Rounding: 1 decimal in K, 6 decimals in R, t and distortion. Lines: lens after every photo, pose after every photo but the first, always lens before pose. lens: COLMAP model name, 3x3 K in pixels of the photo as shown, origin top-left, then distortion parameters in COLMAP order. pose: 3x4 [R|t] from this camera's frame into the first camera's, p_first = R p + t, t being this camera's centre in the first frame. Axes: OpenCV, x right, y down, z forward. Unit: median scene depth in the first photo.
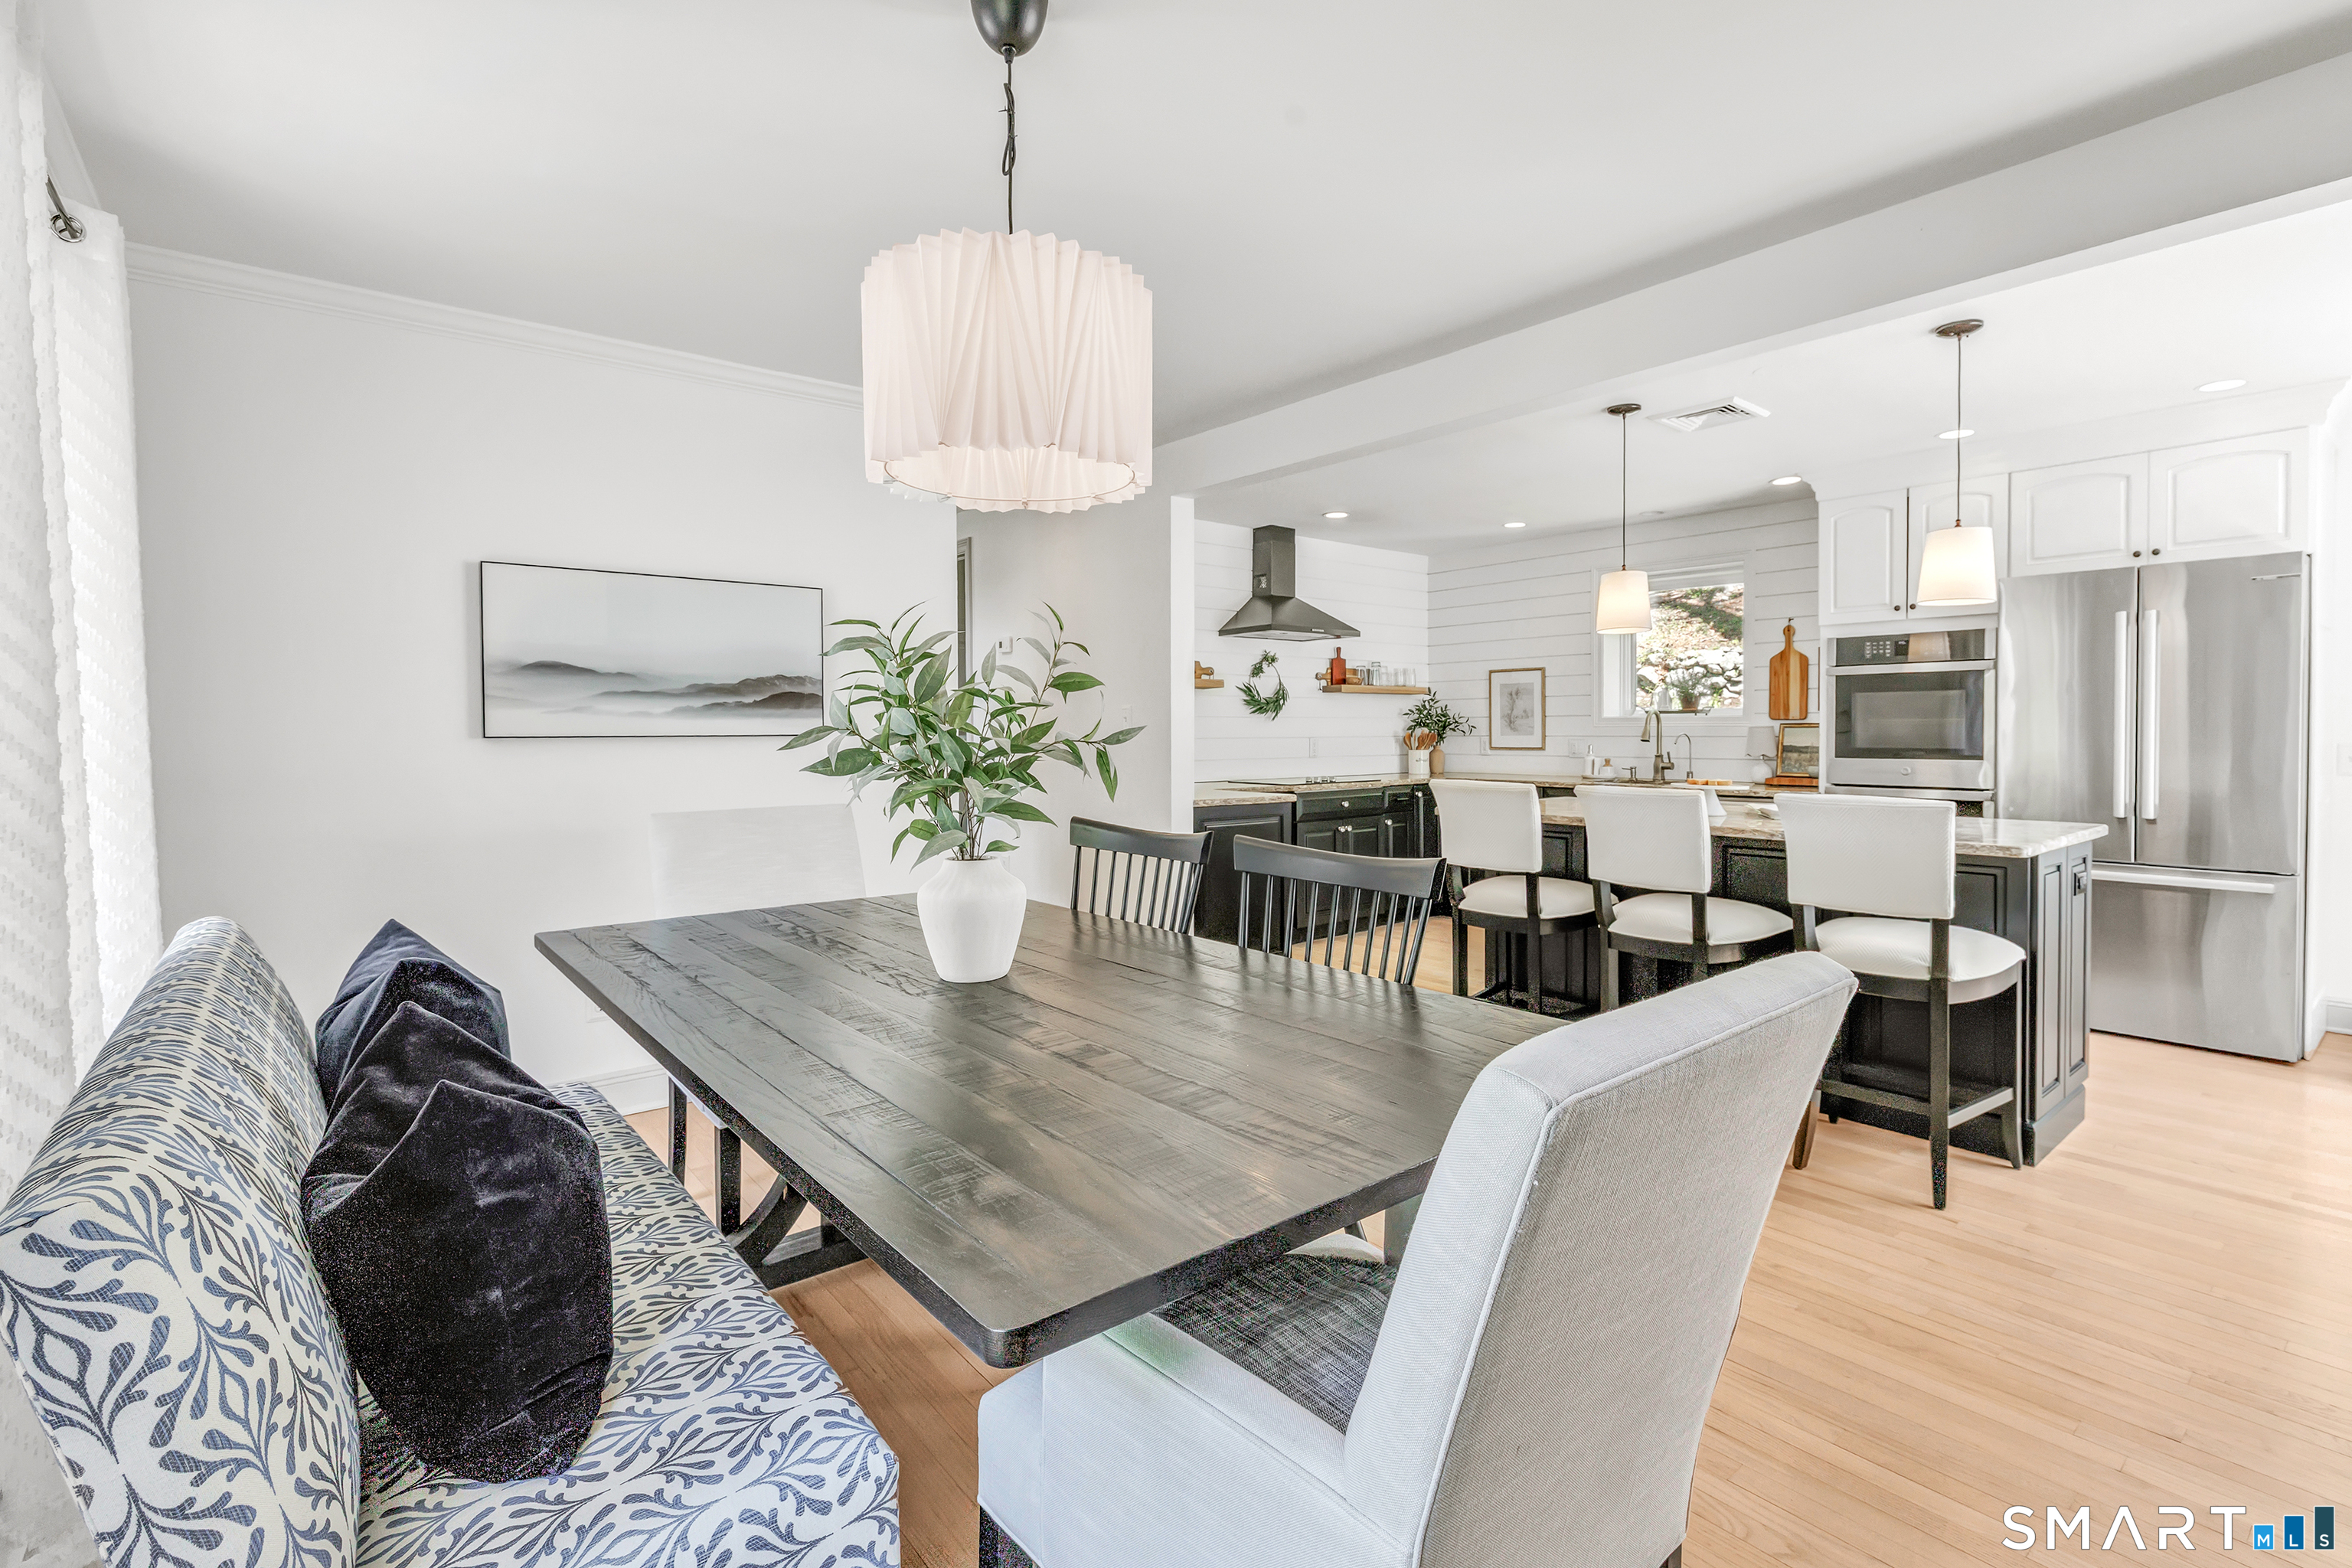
lens RADIAL K [[1078.4, 0, 1220.4], [0, 1078.4, 753.6], [0, 0, 1]] dist [0.002094, -0.003409]
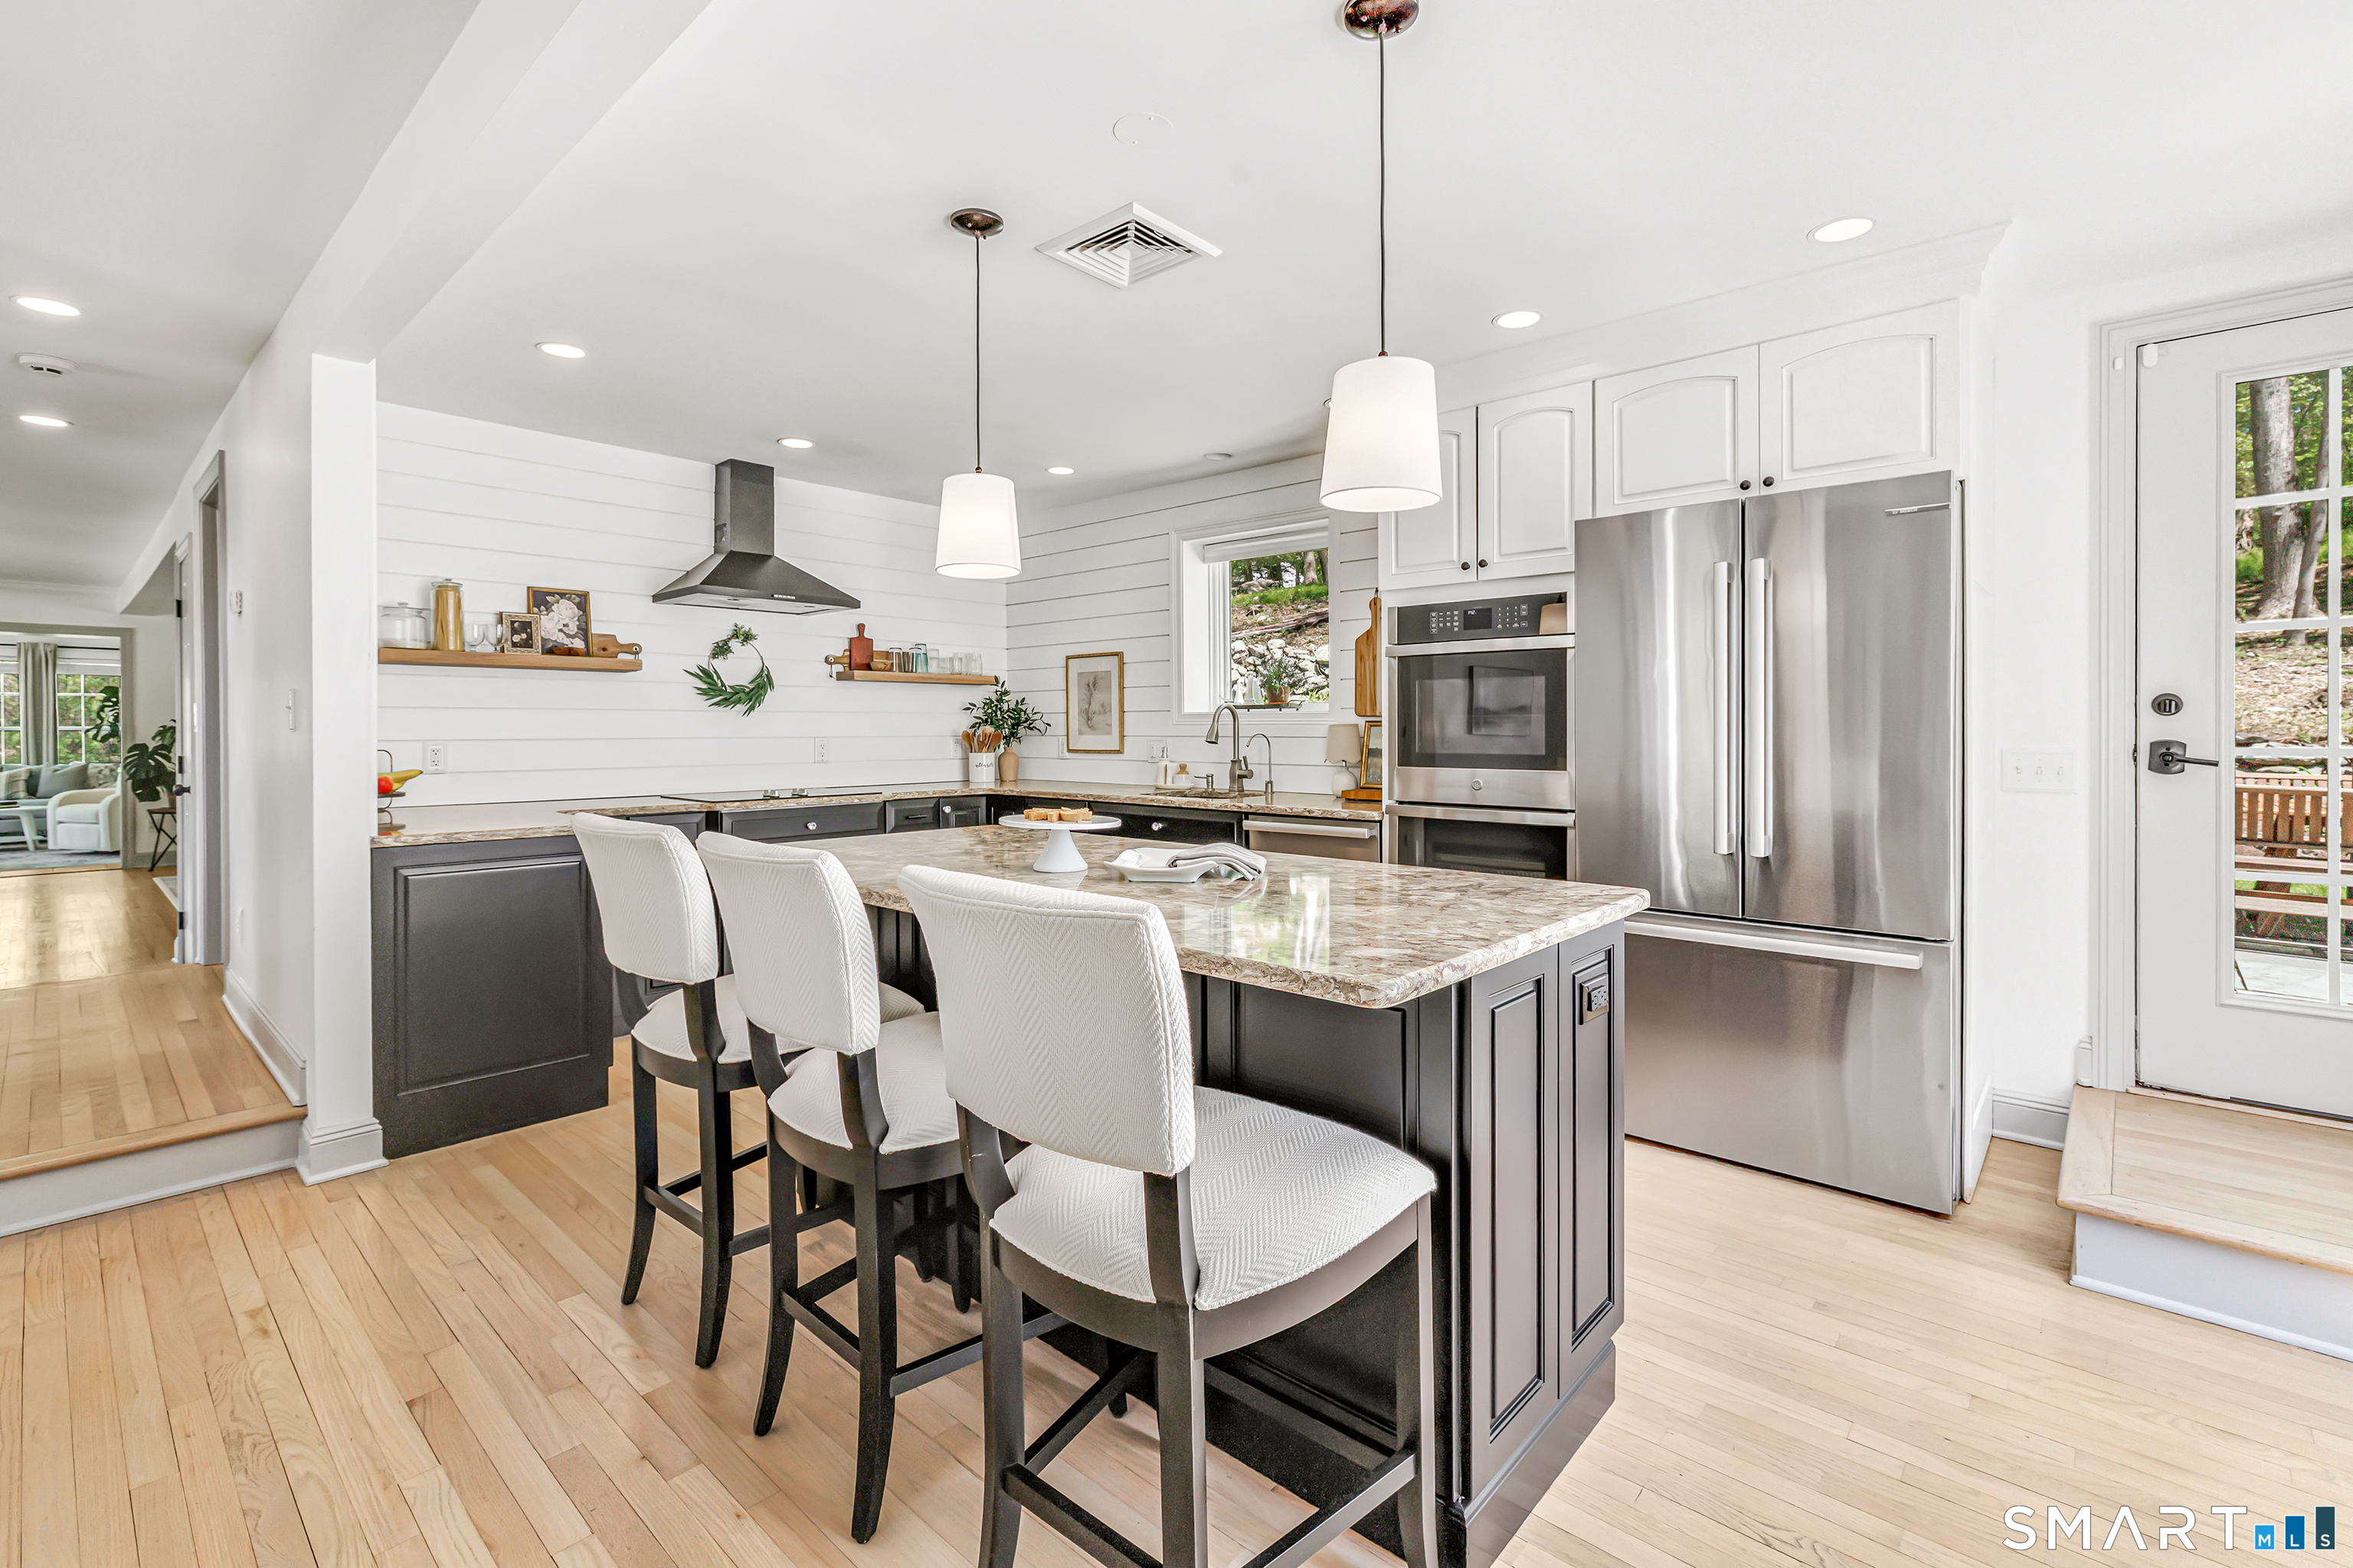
lens RADIAL K [[1078.9, 0, 1122.3], [0, 1078.9, 734.3], [0, 0, 1]] dist [0.002094, -0.003409]
pose [[0.993127, 0.000514, 0.117040, 0.225873], [0.001360, 0.999872, -0.015927, -0.005282], [-0.117033, 0.015976, 0.993000, 0.215186]]
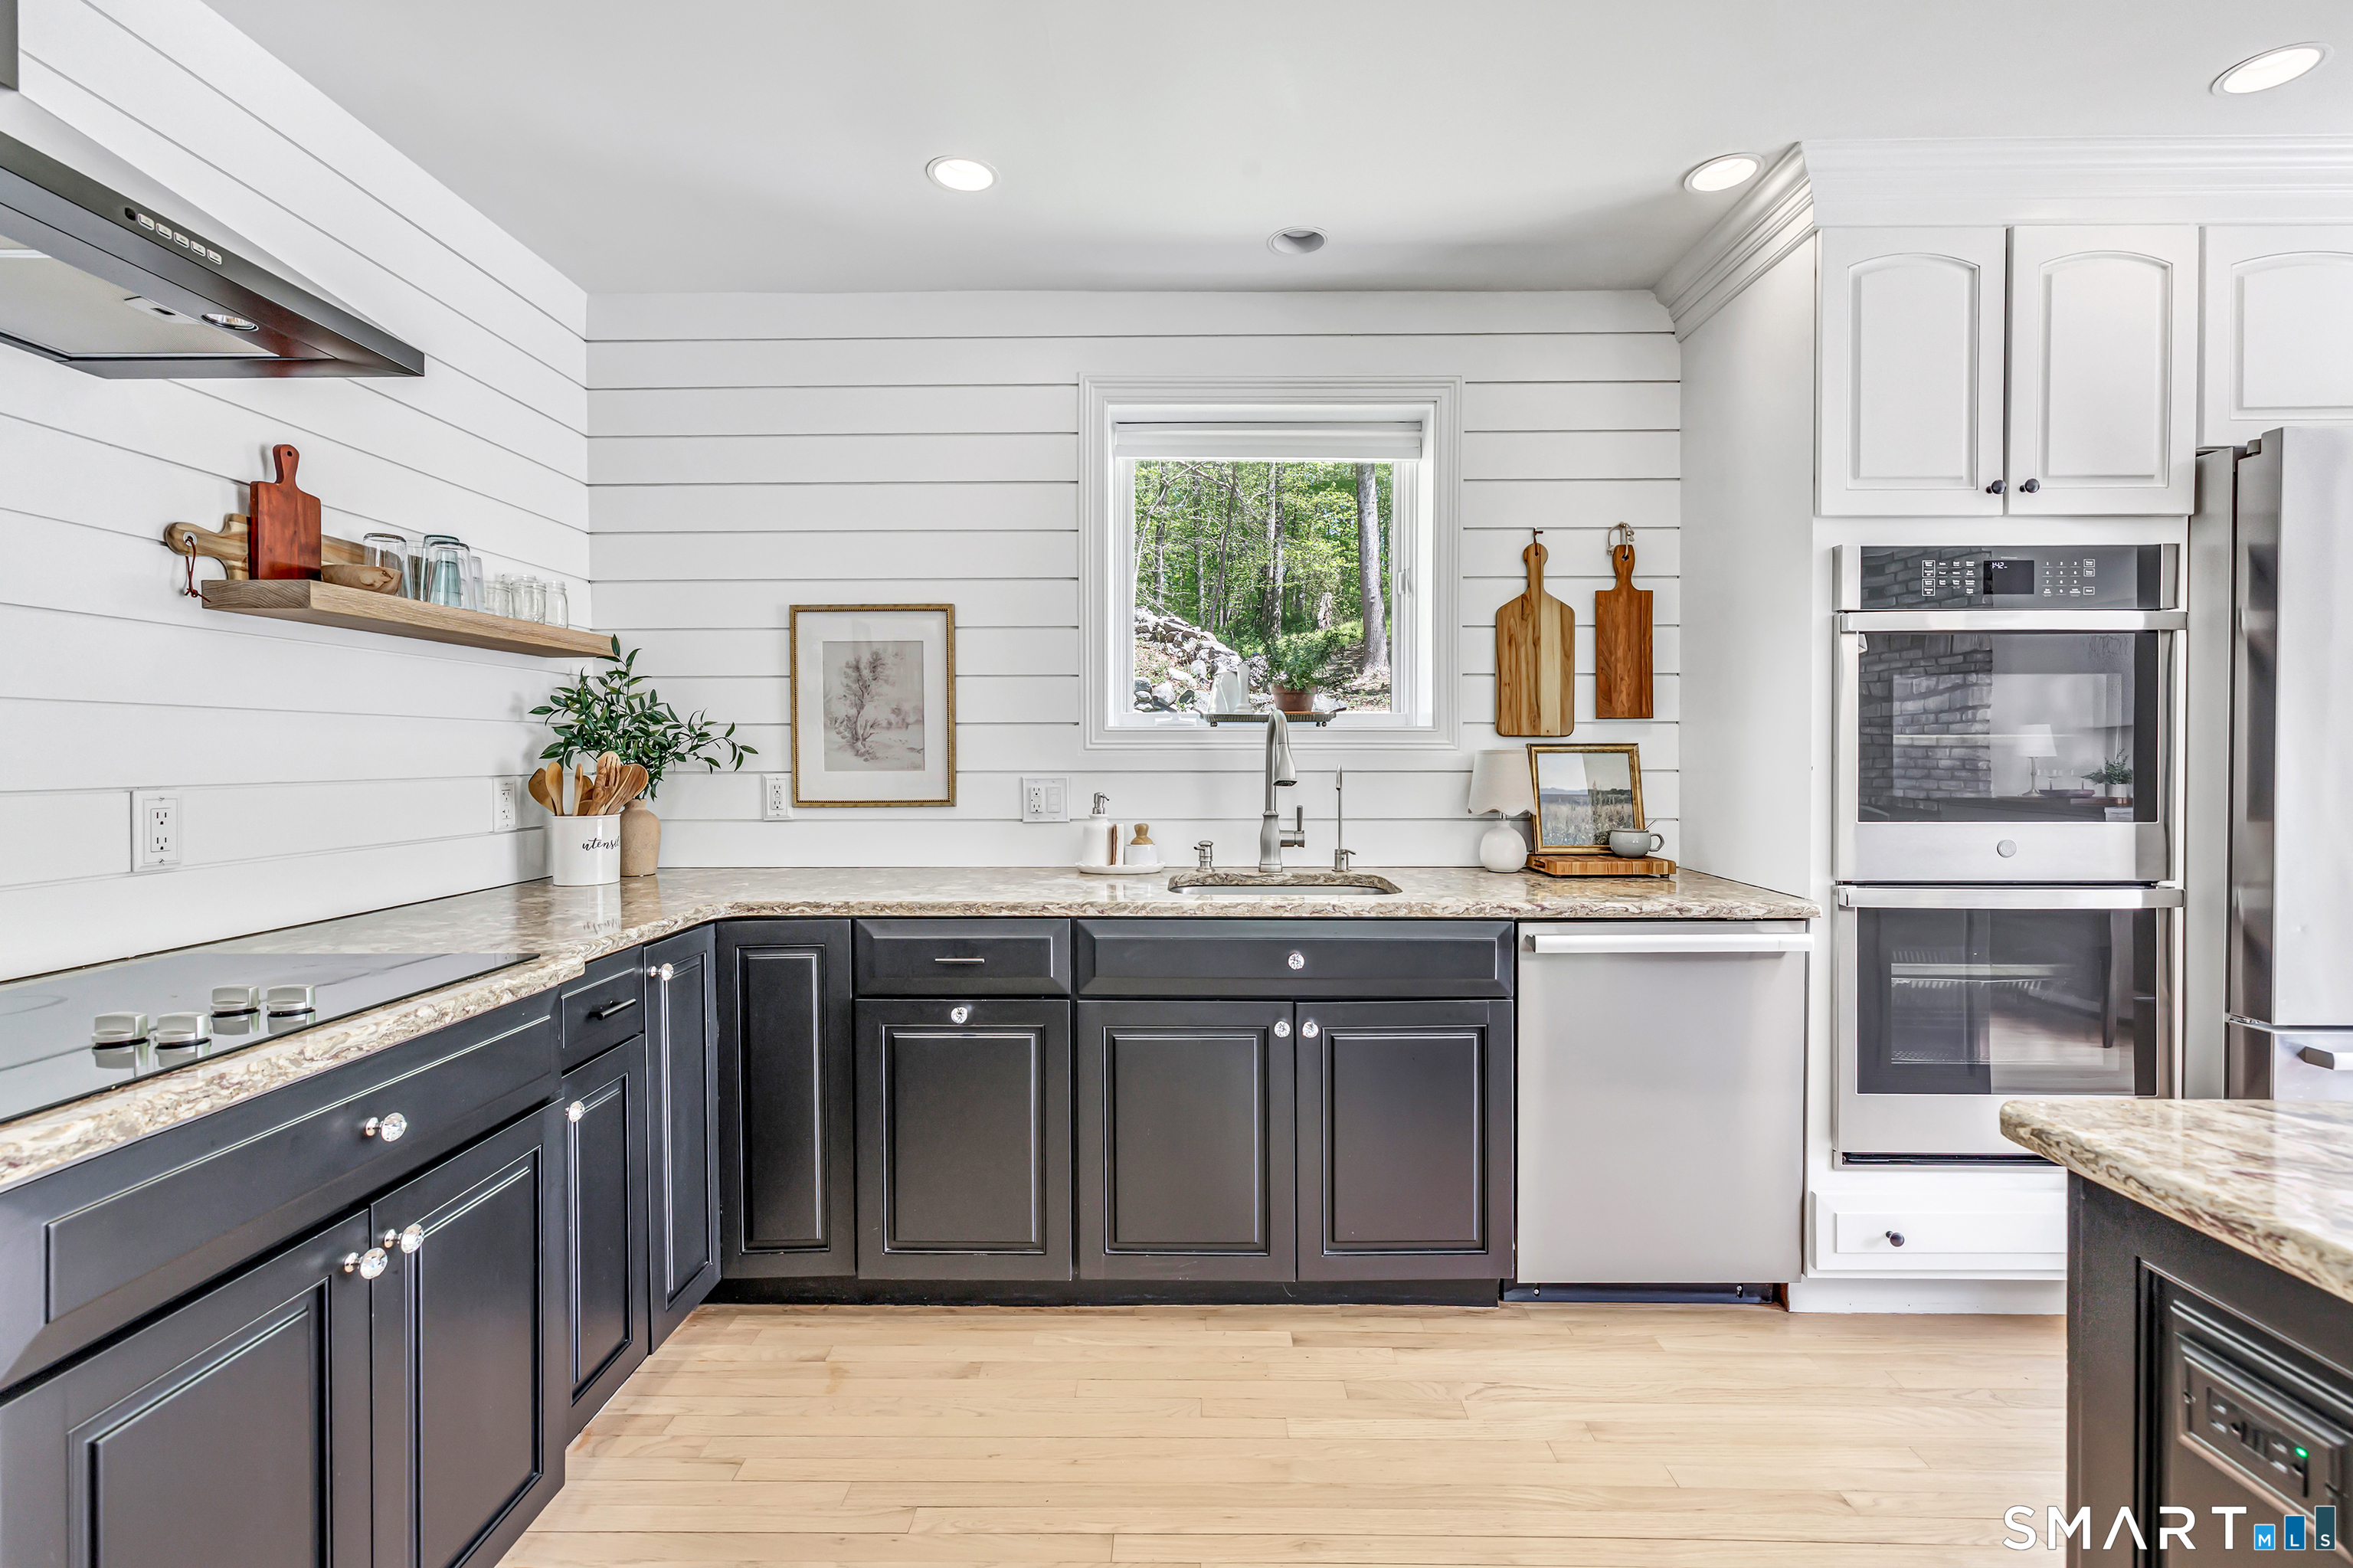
lens RADIAL K [[1078.9, 0, 1266.5], [0, 1078.9, 769.4], [0, 0, 1]] dist [0.002094, -0.003409]
pose [[0.631899, -0.009981, 0.774986, 0.061449], [0.017661, 0.999843, -0.001523, -0.015982], [-0.774849, 0.014650, 0.631976, 0.708560]]
